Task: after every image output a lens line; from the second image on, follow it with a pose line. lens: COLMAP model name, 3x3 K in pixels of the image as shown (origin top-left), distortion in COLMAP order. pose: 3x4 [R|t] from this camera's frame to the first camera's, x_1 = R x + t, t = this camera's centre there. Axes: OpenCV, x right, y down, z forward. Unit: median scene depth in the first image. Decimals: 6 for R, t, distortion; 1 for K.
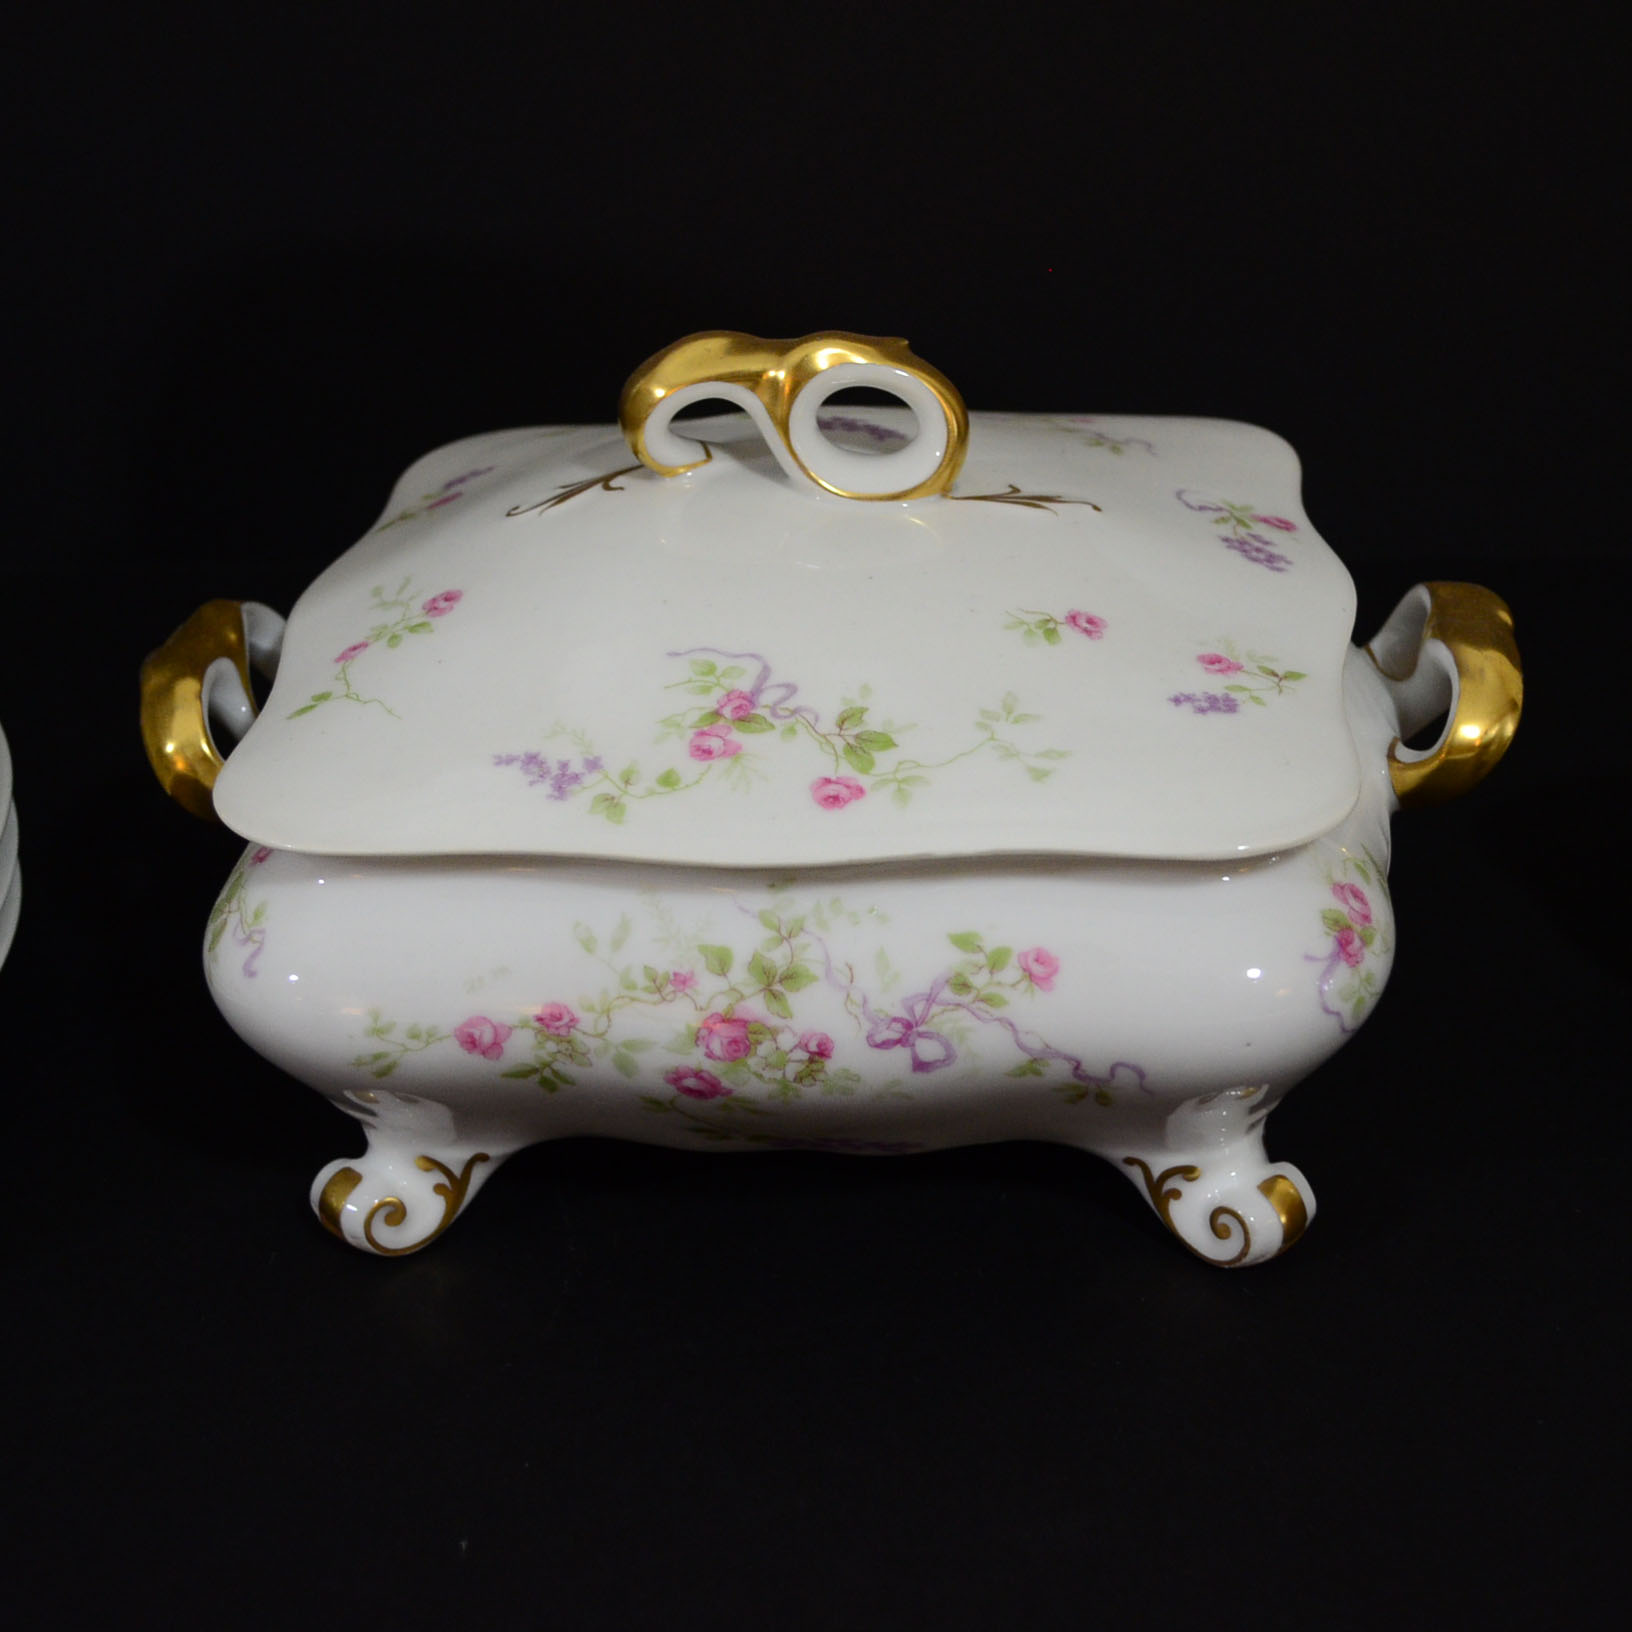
lens RADIAL K [[2743.1, 0, 816.0], [0, 2743.1, 816.0], [0, 0, 1]] dist [-0.001706, -0.053526]
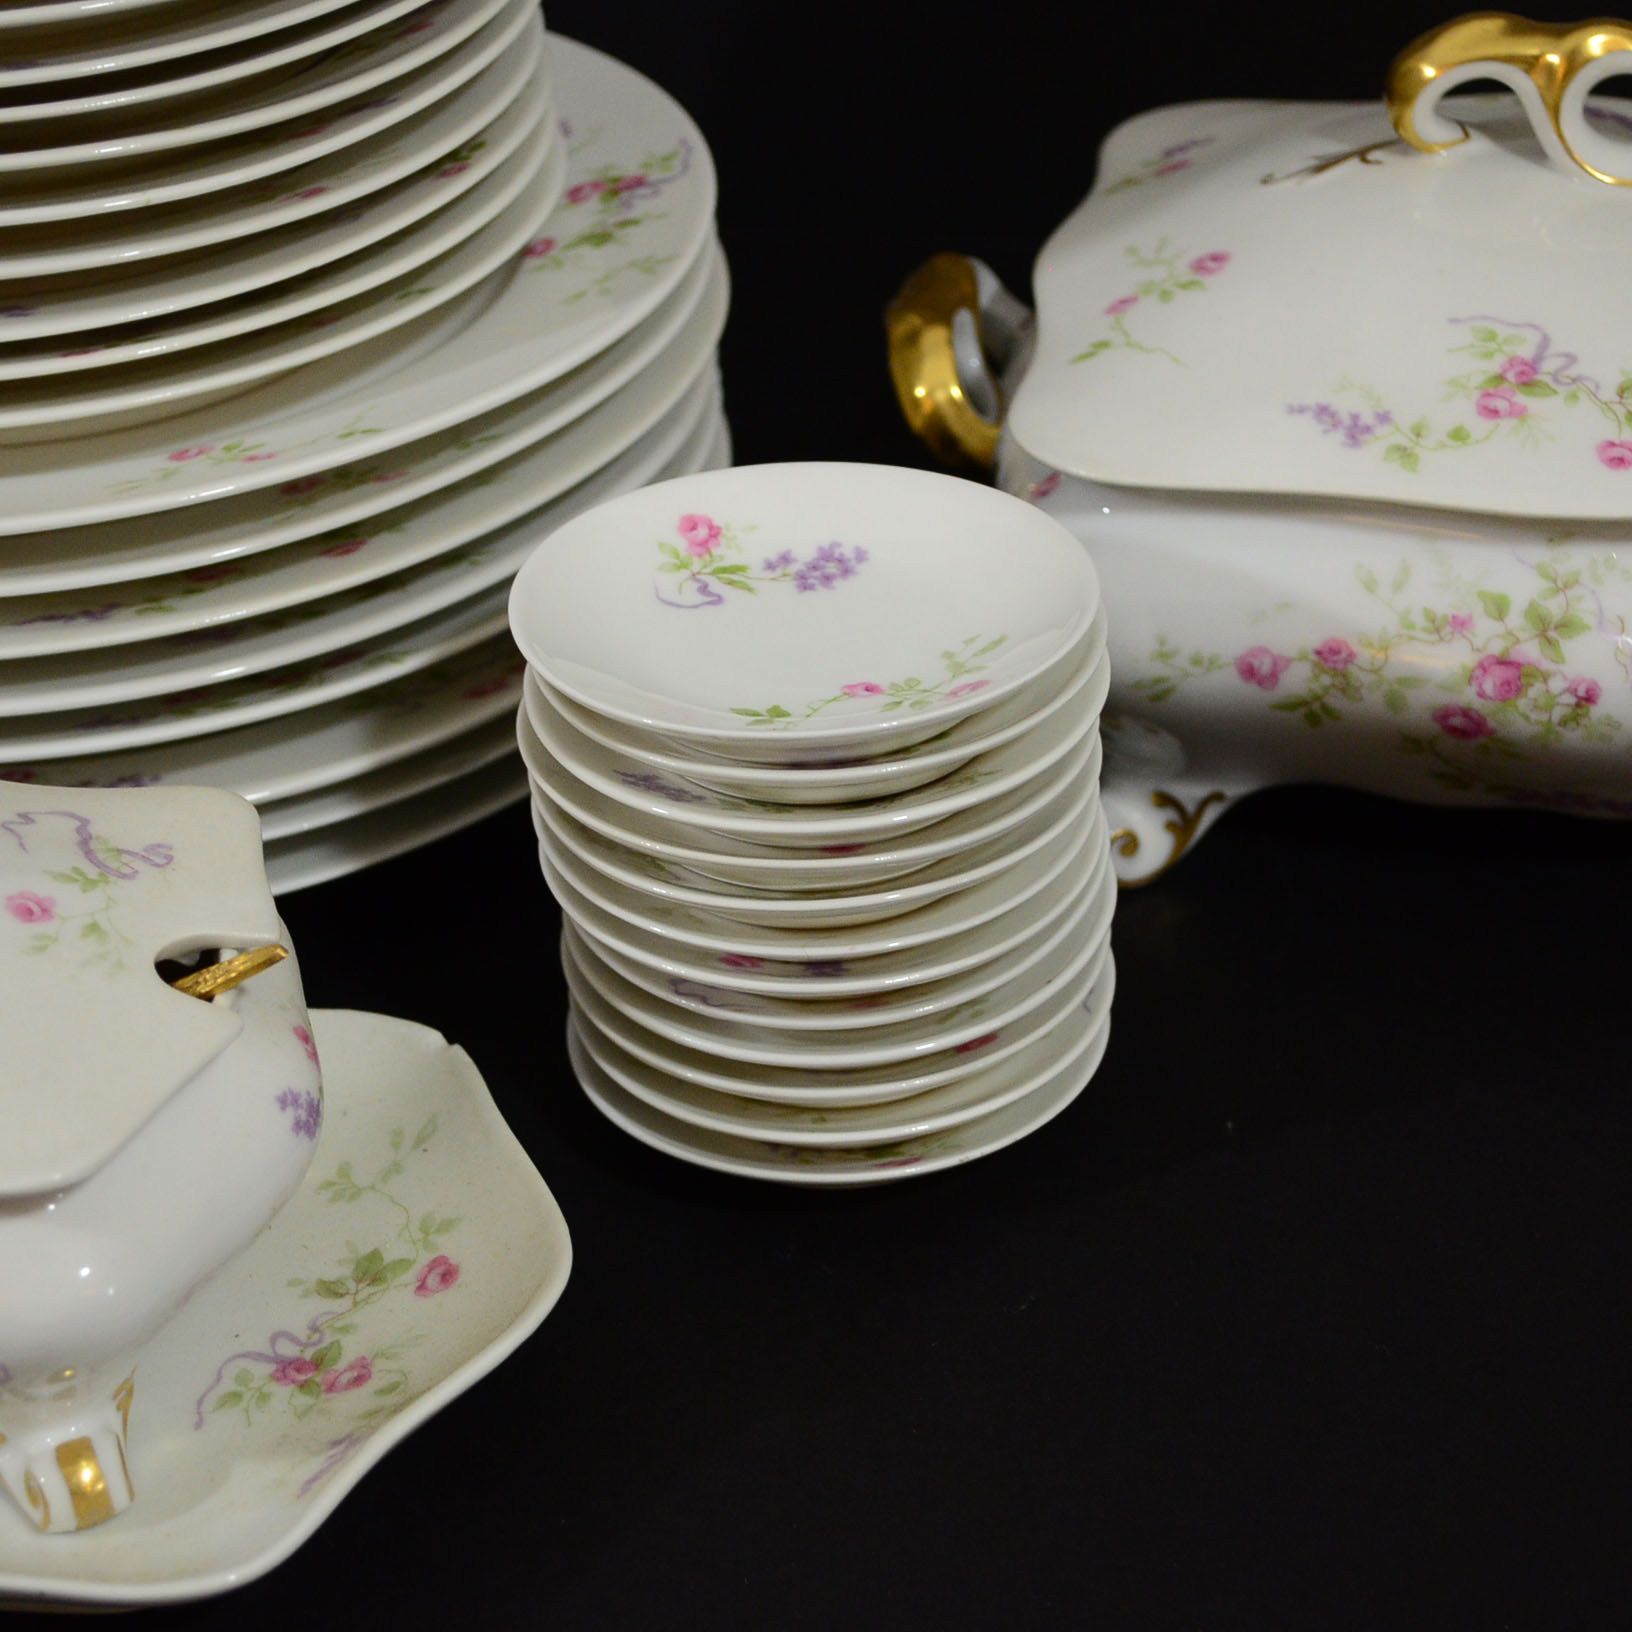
lens RADIAL K [[3617.2, 0, 816.0], [0, 3617.2, 816.0], [0, 0, 1]] dist [-0.027457, 0.085549]
pose [[0.994803, 0.067173, -0.076521, -0.182168], [-0.063592, 0.996806, 0.048312, 0.081262], [0.079522, -0.043194, 0.995897, -0.417225]]
